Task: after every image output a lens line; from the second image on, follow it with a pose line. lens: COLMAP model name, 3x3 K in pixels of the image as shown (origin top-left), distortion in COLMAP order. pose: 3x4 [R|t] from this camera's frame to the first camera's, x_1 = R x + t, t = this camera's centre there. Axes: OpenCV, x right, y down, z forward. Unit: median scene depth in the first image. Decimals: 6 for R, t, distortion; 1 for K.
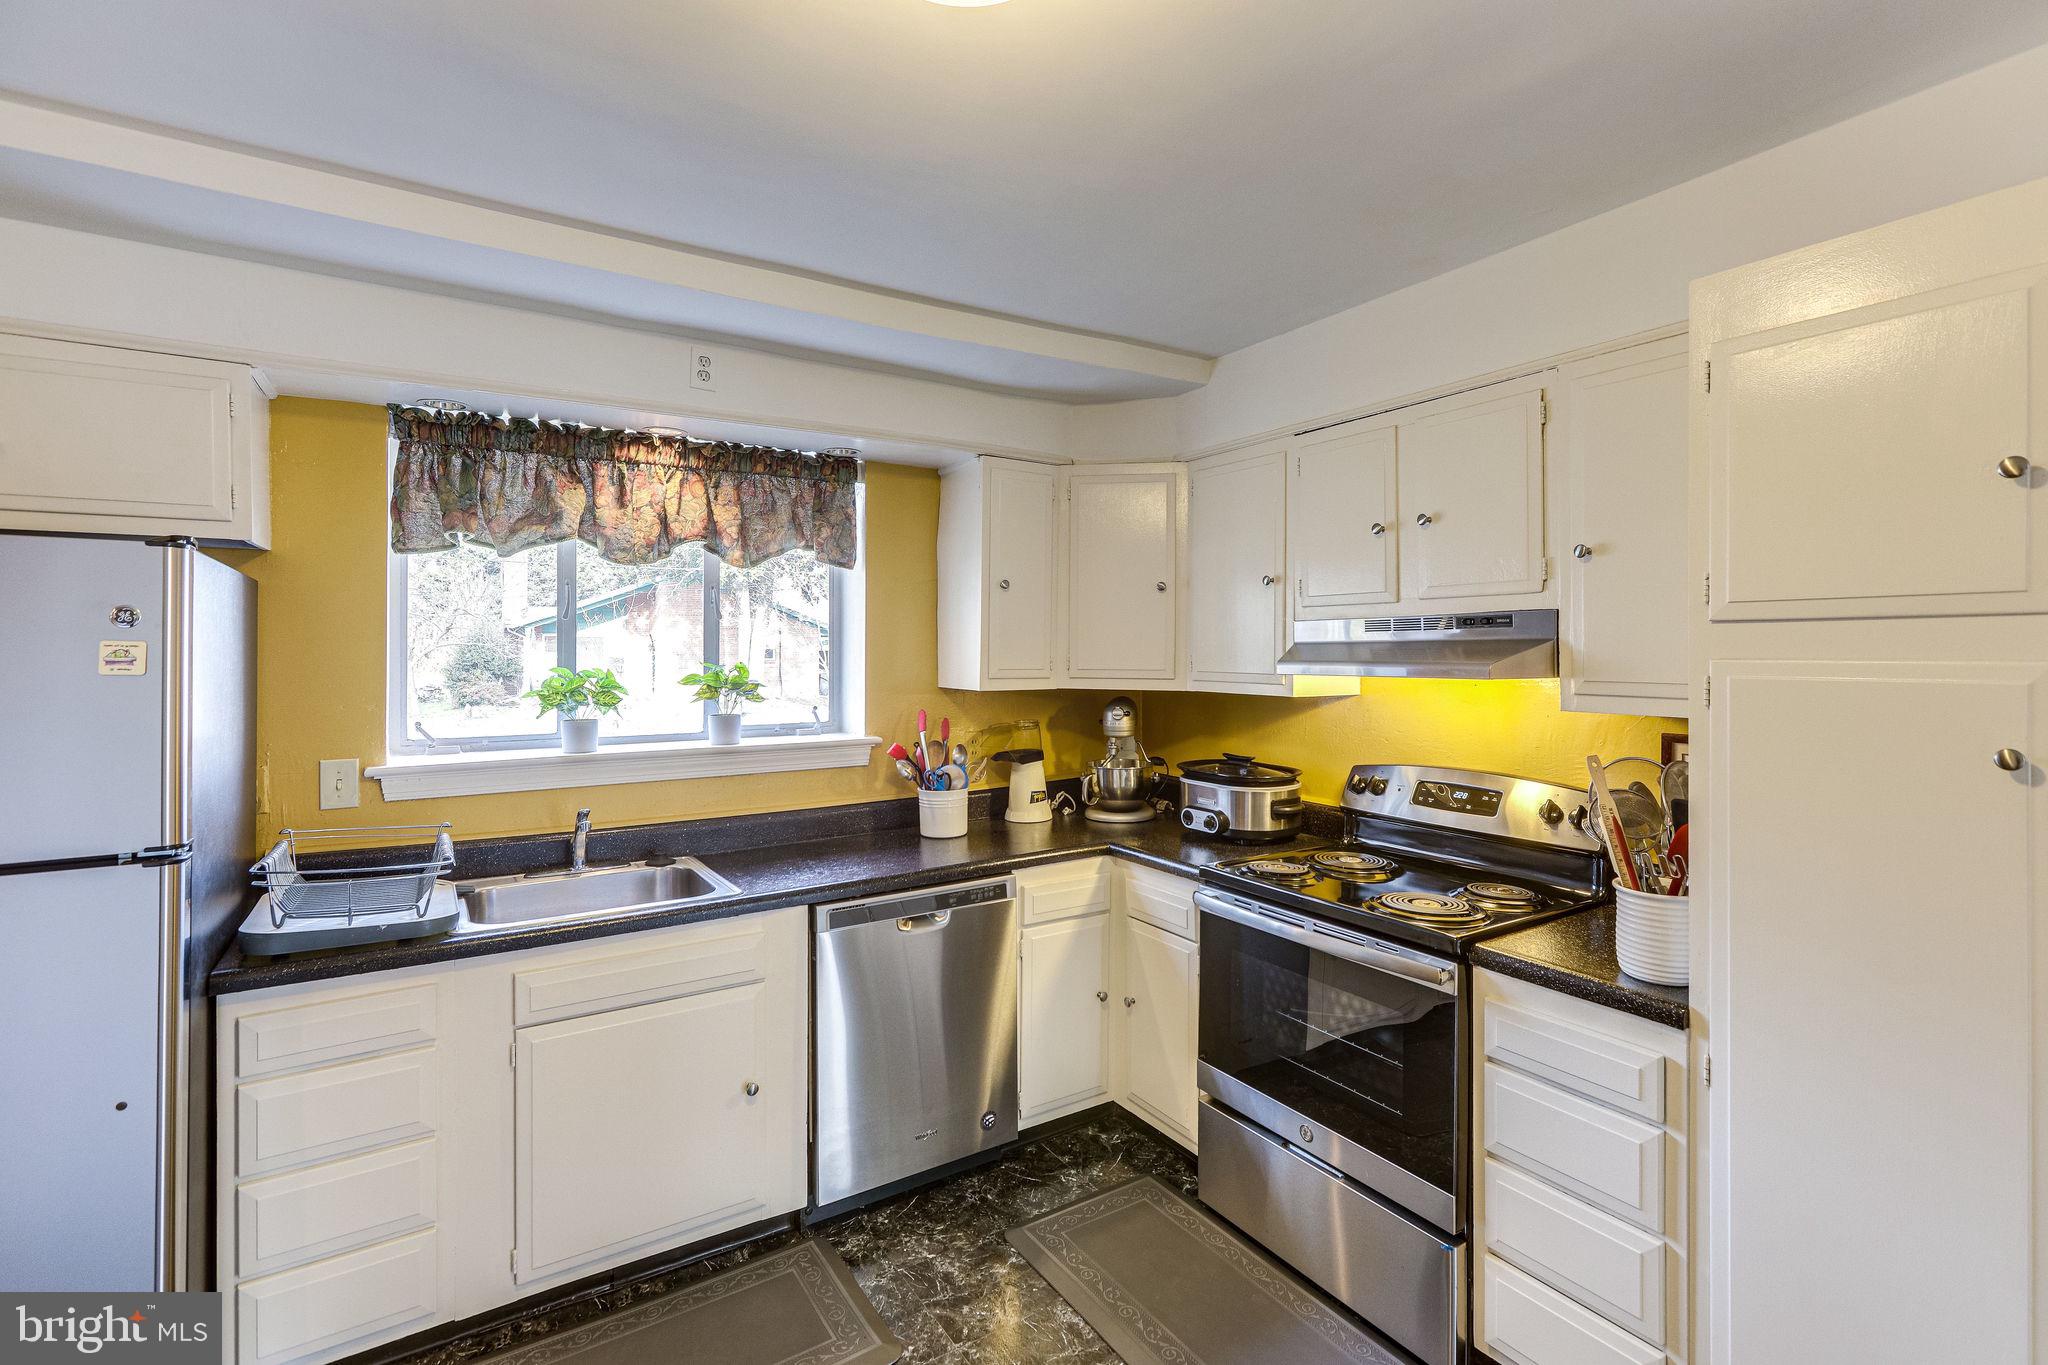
lens RADIAL K [[929.7, 0, 1025.4], [0, 929.7, 653.1], [0, 0, 1]] dist [0.003972, -0.000072]
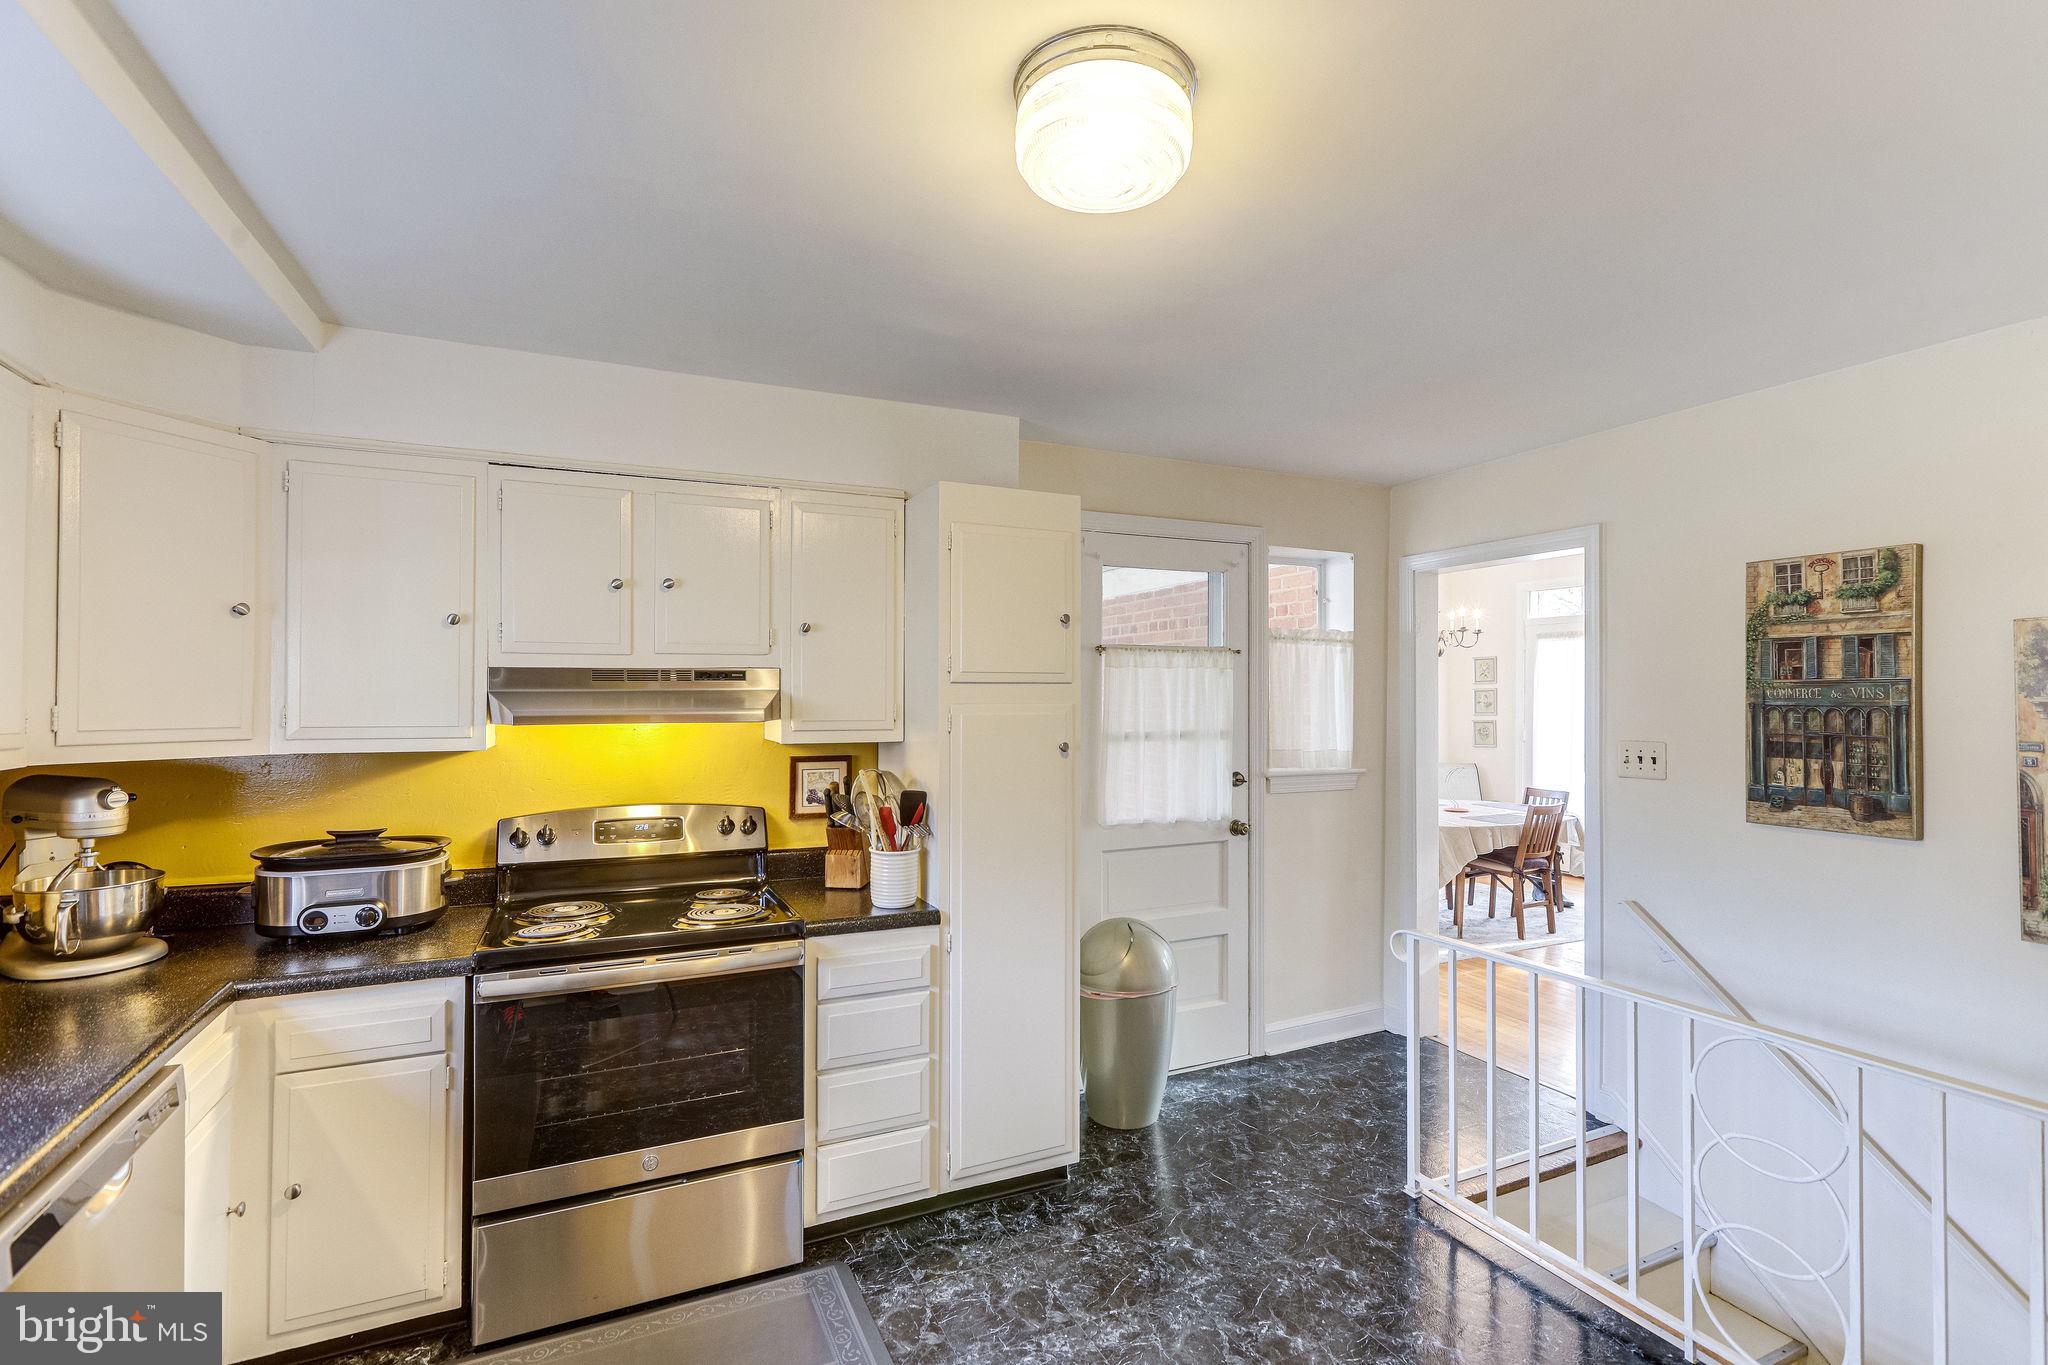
lens RADIAL K [[929.7, 0, 1020.7], [0, 929.7, 679.7], [0, 0, 1]] dist [0.003972, -0.000072]
pose [[0.127475, 0.012439, 0.991764, -0.575164], [0.001234, 0.999919, -0.012700, -0.009957], [-0.991841, 0.002843, 0.127449, 0.384679]]
